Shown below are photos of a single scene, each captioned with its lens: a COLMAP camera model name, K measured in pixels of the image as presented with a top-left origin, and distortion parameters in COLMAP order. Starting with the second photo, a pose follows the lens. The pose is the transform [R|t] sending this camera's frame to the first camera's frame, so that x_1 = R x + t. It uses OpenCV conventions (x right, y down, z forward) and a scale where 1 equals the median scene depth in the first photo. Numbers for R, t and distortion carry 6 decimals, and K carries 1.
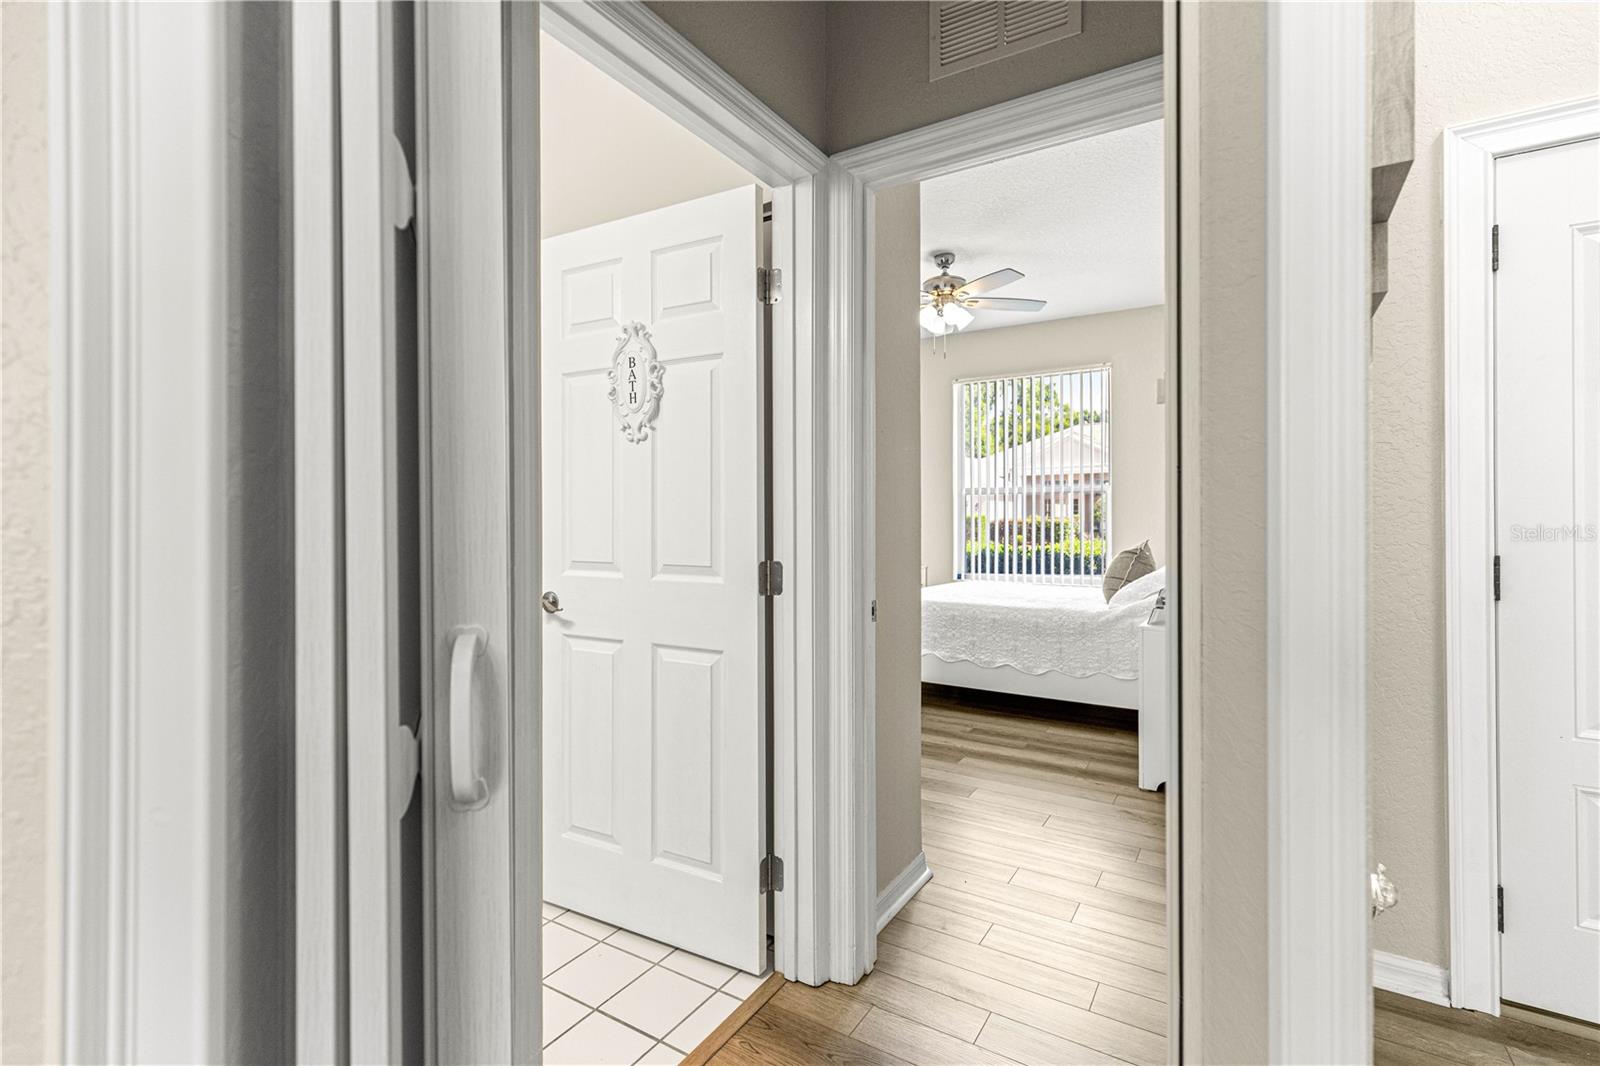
lens RADIAL K [[721.0, 0, 801.0], [0, 721.0, 518.2], [0, 0, 1]] dist [0.014326, -0.004118]
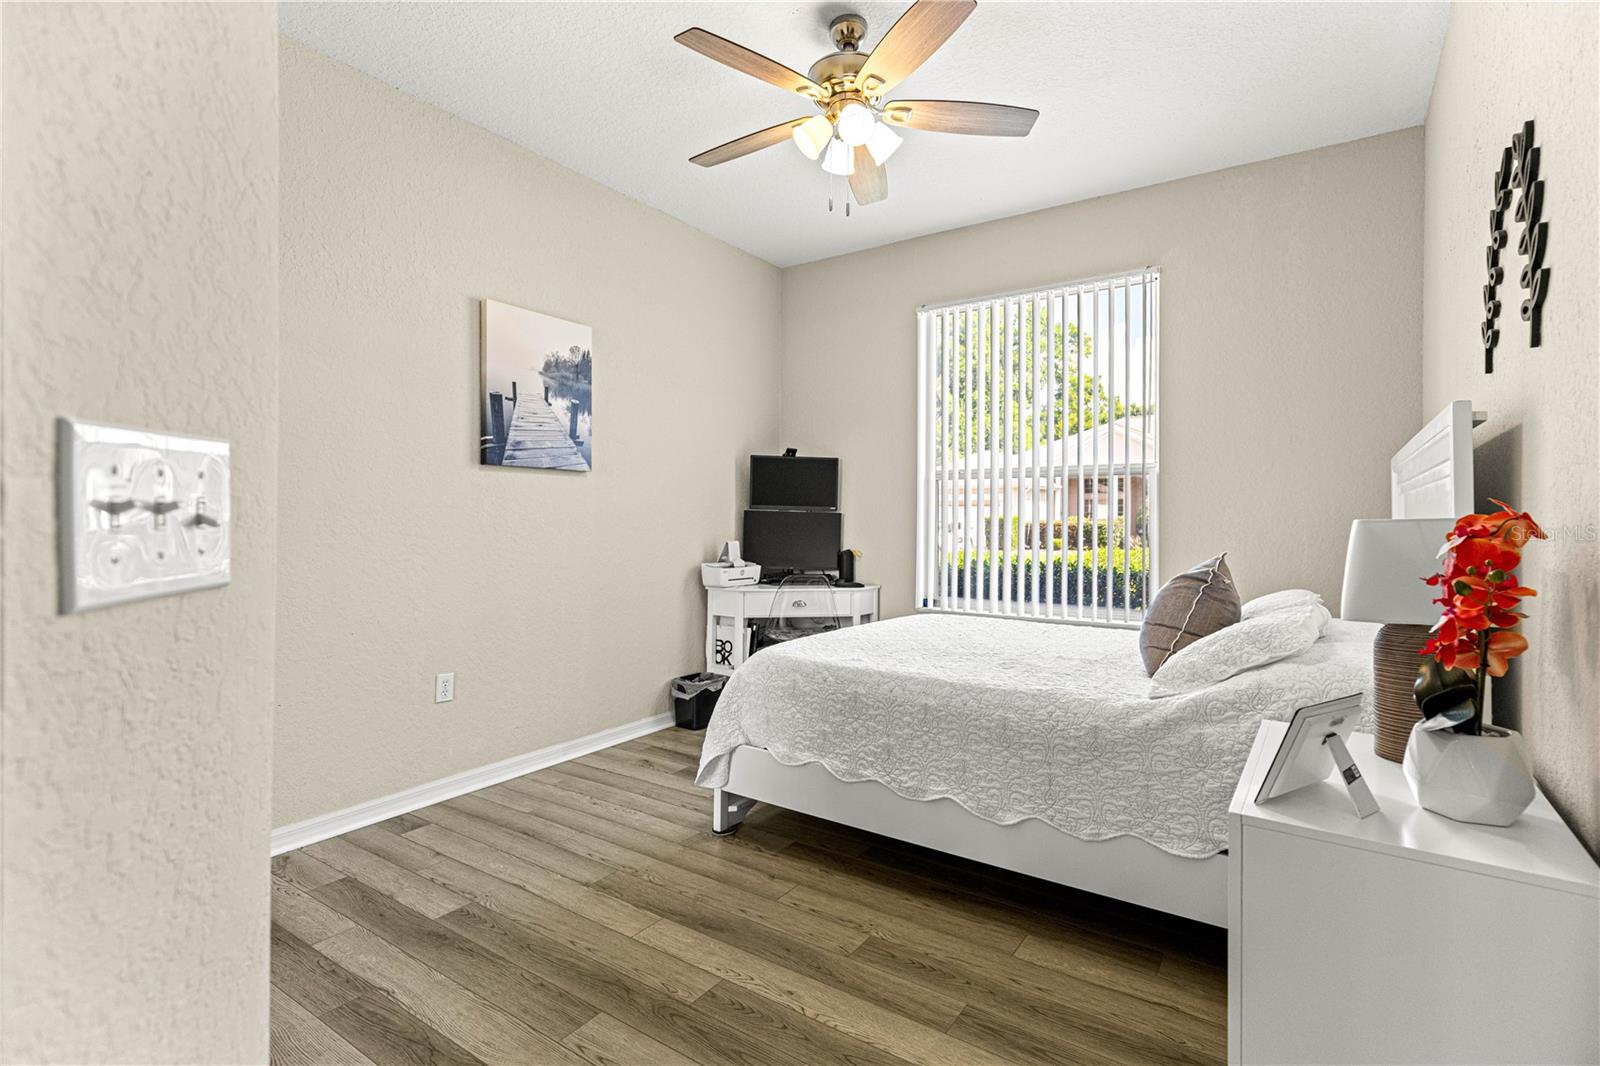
lens RADIAL K [[761.7, 0, 805.8], [0, 761.7, 526.0], [0, 0, 1]] dist [0.004553, 0.000195]
pose [[0.999582, 0.004215, -0.028609, 0.168478], [-0.003970, 0.999955, 0.008614, 0.005486], [0.028644, -0.008497, 0.999554, 0.389448]]
